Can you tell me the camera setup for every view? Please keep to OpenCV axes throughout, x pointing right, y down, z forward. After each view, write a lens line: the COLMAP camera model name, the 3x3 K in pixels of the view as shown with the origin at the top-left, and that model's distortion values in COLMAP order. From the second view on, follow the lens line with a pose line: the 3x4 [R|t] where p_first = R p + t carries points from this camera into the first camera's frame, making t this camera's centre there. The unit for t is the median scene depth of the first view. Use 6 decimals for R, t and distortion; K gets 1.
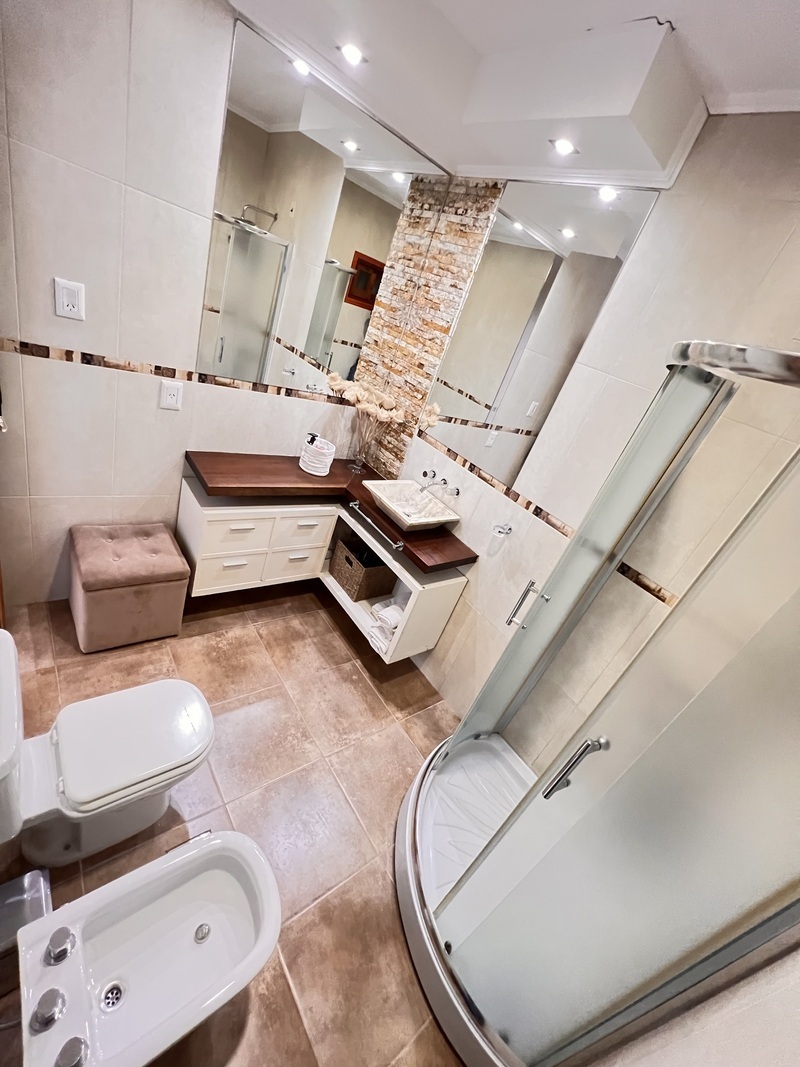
lens RADIAL K [[428.6, 0, 400.1], [0, 428.6, 529.0], [0, 0, 1]] dist [-0.001502, 0.000489]
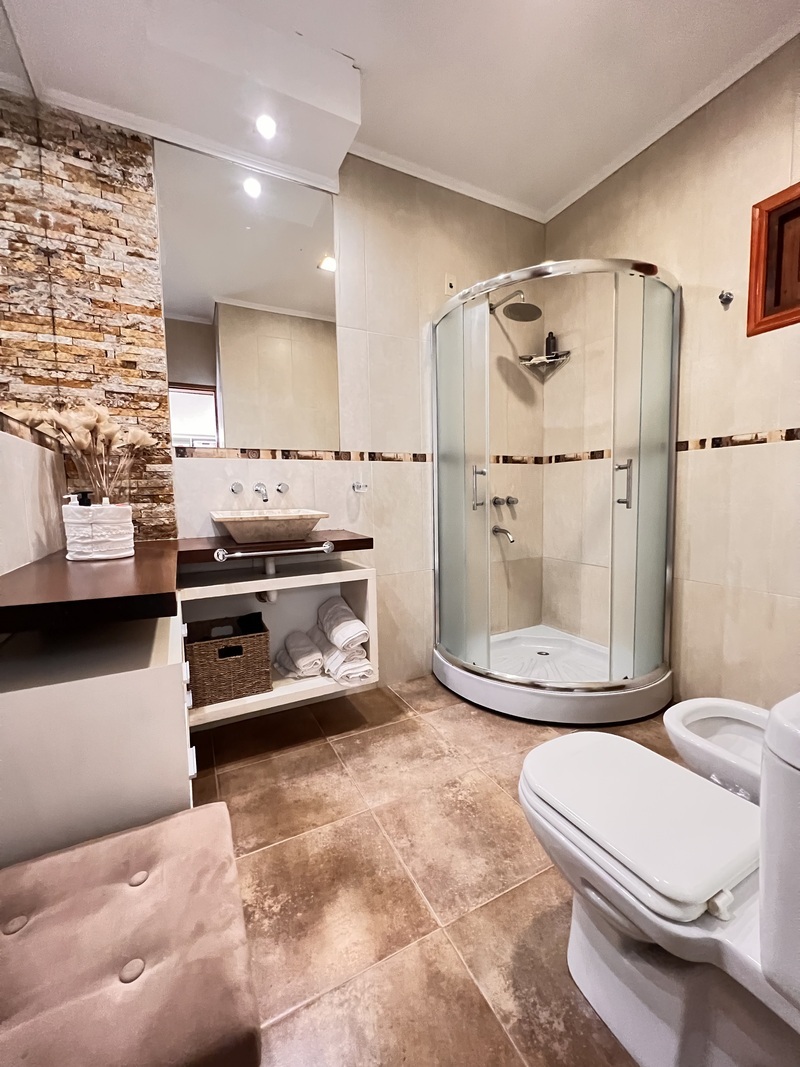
lens RADIAL K [[427.2, 0, 400.6], [0, 427.2, 528.5], [0, 0, 1]] dist [-0.002076, 0.000388]
pose [[0.175381, -0.403856, 0.897854, -0.631983], [0.524886, 0.809919, 0.261775, -0.119692], [-0.832908, 0.425360, 0.354023, 0.521268]]
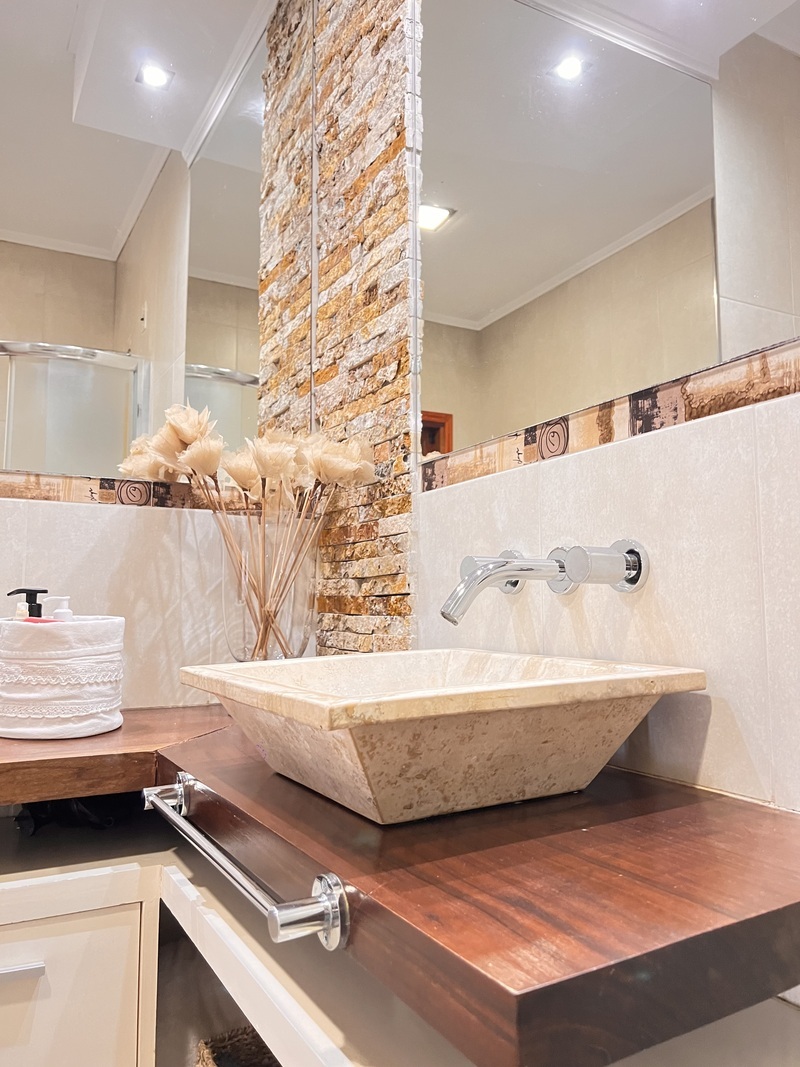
lens RADIAL K [[801.4, 0, 400.0], [0, 801.4, 533.5], [0, 0, 1]] dist [0.061587, -0.083630]
pose [[0.929239, -0.344467, -0.133634, 0.088865], [0.207100, 0.785116, -0.583697, 0.090771], [0.305982, 0.514718, 0.800900, 0.665756]]
